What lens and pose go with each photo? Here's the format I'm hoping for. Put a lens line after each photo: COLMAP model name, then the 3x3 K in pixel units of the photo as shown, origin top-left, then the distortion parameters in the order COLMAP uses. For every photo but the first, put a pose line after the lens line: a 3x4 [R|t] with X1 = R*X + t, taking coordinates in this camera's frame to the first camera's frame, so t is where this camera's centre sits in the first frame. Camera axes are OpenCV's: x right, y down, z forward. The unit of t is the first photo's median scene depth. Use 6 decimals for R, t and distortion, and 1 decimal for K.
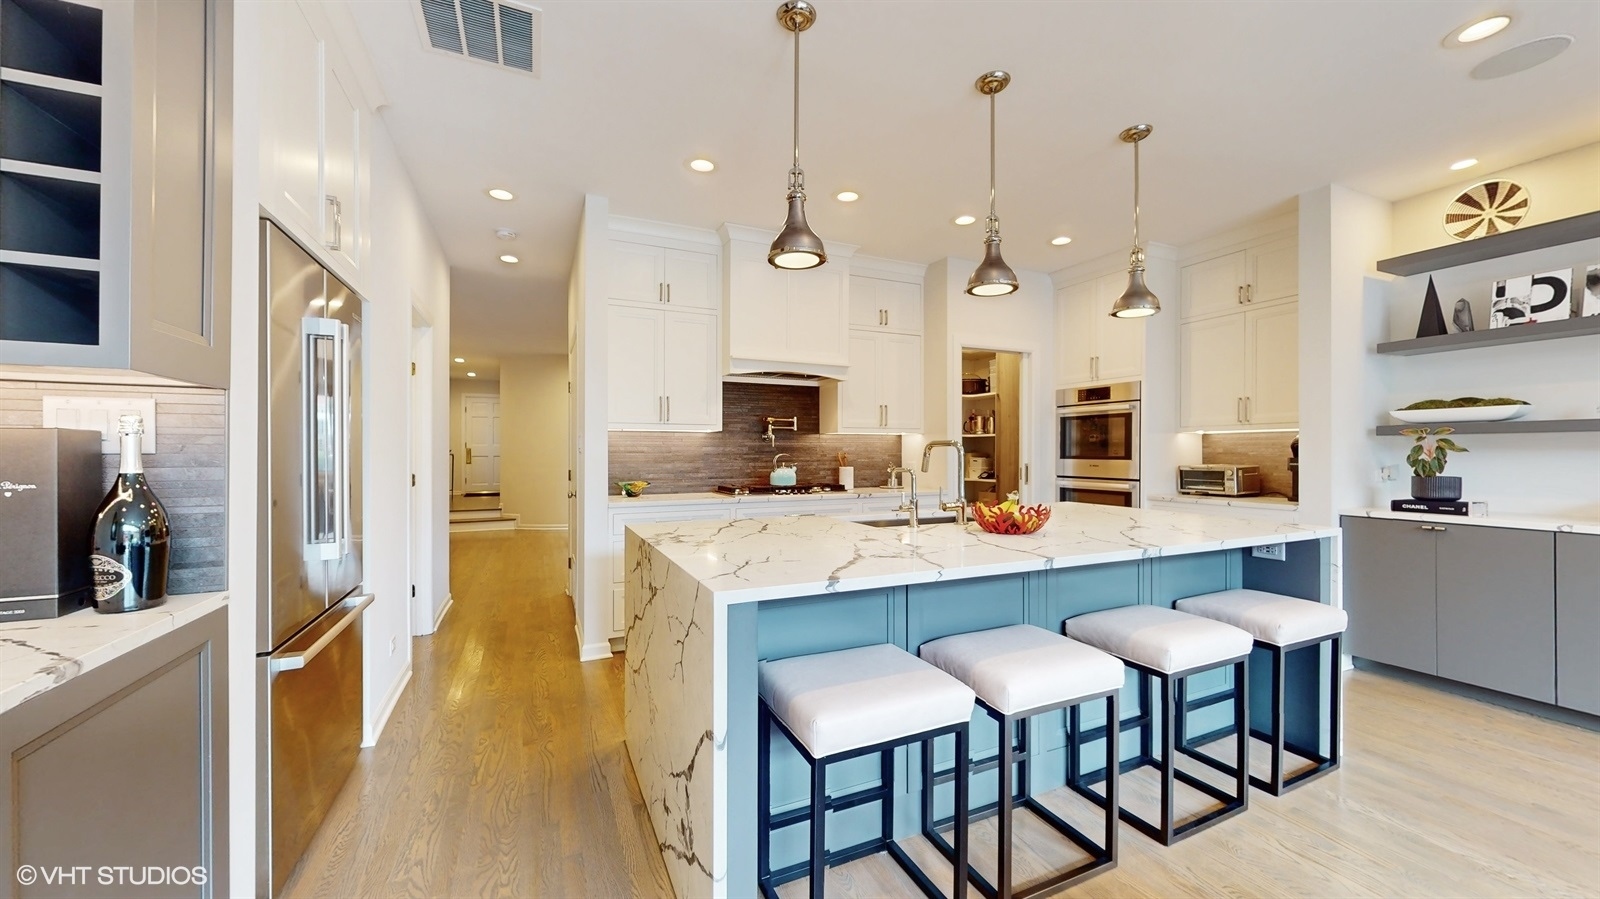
lens RADIAL K [[587.7, 0, 796.6], [0, 587.7, 450.7], [0, 0, 1]] dist [0.000799, -0.000177]
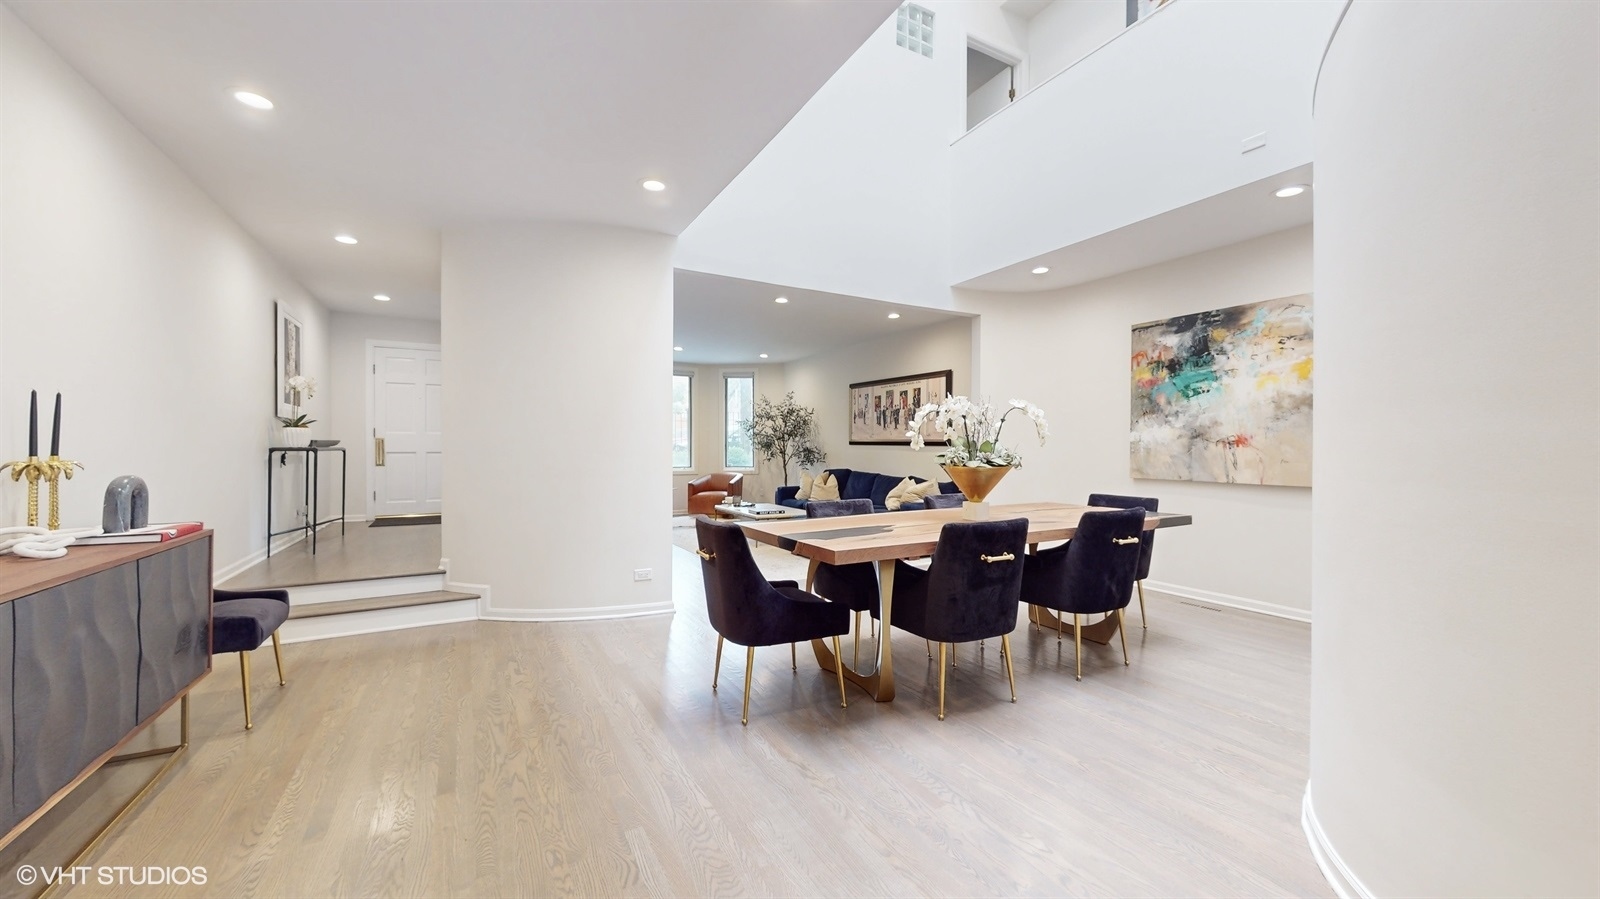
lens RADIAL K [[587.7, 0, 799.7], [0, 587.7, 444.2], [0, 0, 1]] dist [0.000799, -0.000177]
pose [[0.996395, 0.005724, 0.084648, -0.616539], [-0.004727, 0.999917, -0.011981, 0.015909], [-0.084709, 0.011538, 0.996339, 1.204994]]
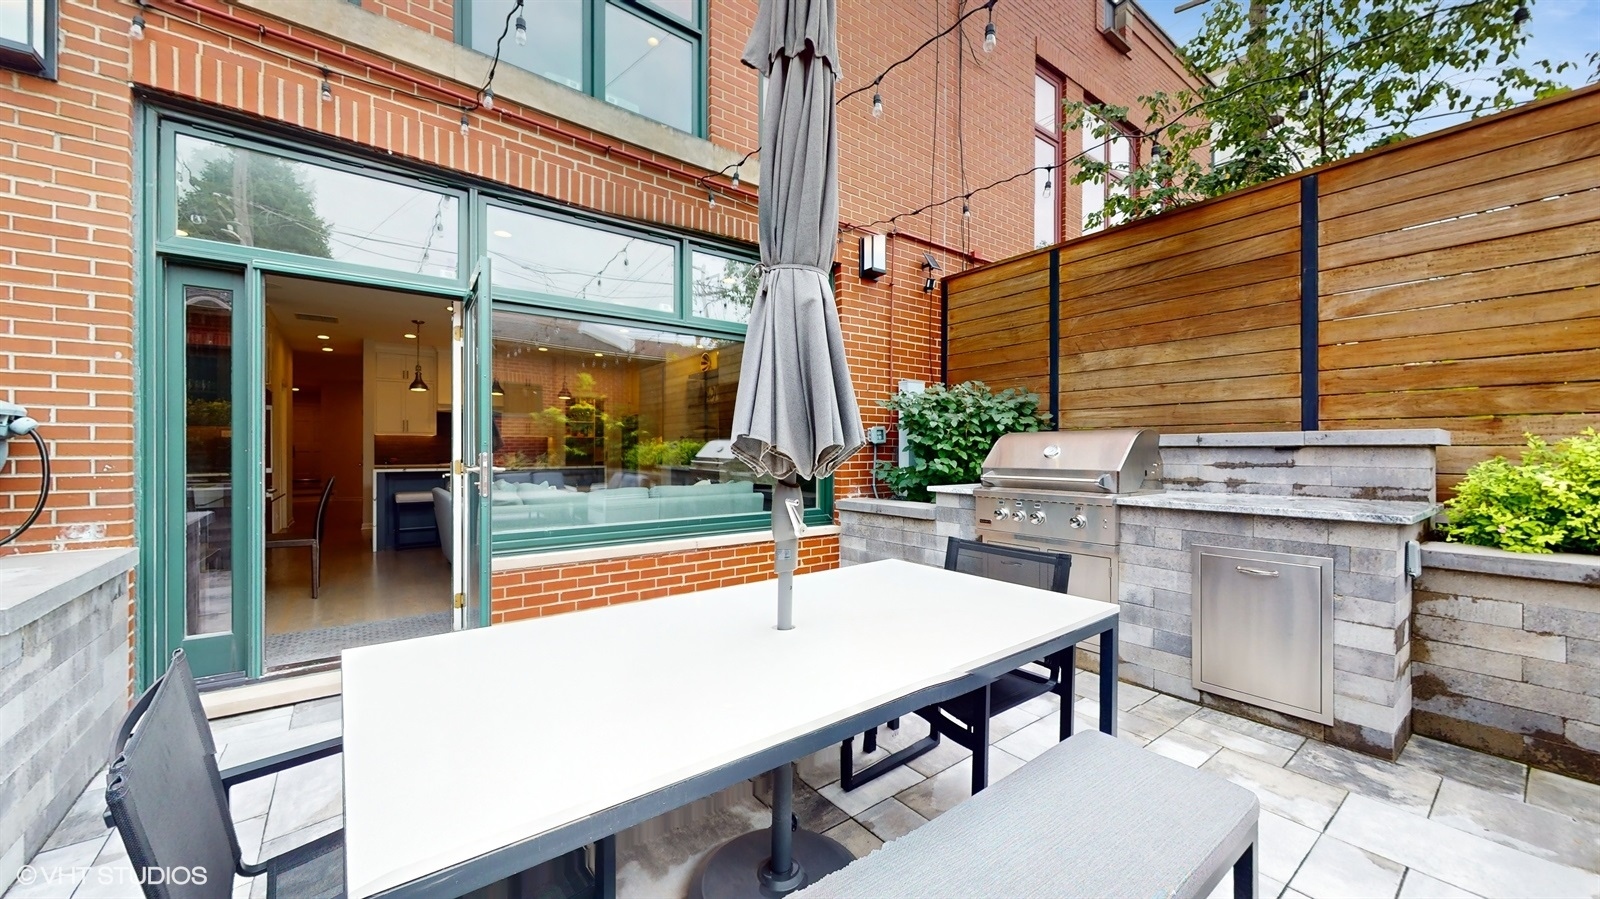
lens RADIAL K [[587.7, 0, 800.2], [0, 587.7, 451.4], [0, 0, 1]] dist [0.000799, -0.000177]
pose [[0.975978, -0.003873, 0.217836, 0.720965], [0.003597, 0.999992, 0.001665, 0.024943], [-0.217841, -0.000841, 0.975984, -1.457106]]
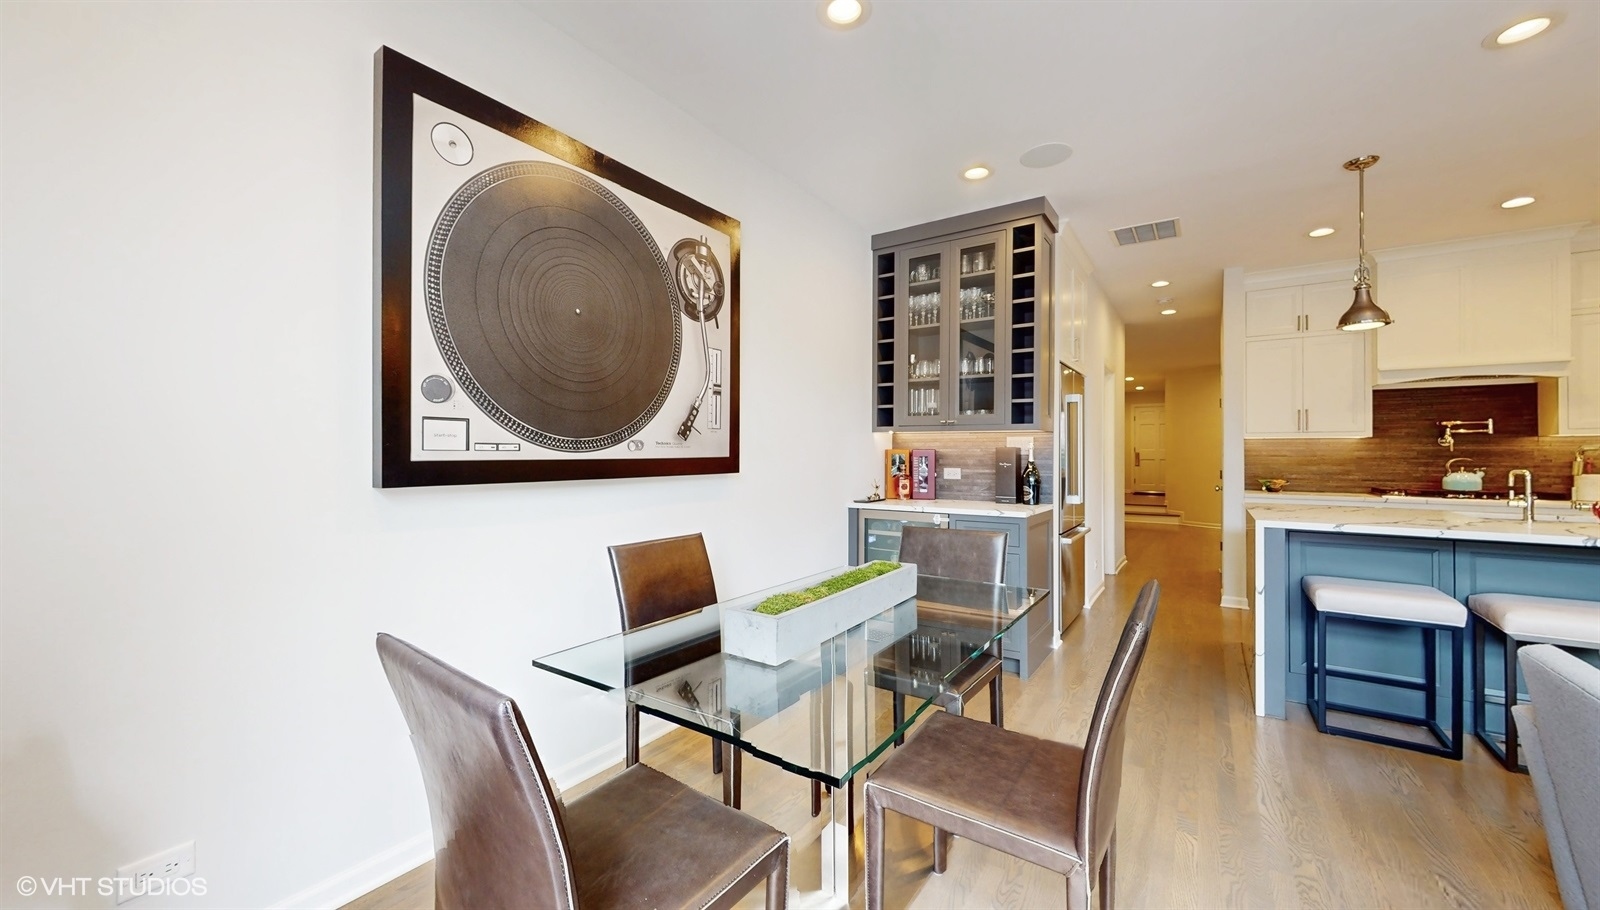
lens RADIAL K [[594.8, 0, 795.1], [0, 594.8, 449.6], [0, 0, 1]] dist [0.002562, 0.000131]
pose [[0.515297, -0.006261, -0.856989, 0.264559], [-0.001366, 0.999966, -0.008127, 0.000777], [0.857011, 0.005358, 0.515271, -0.482645]]
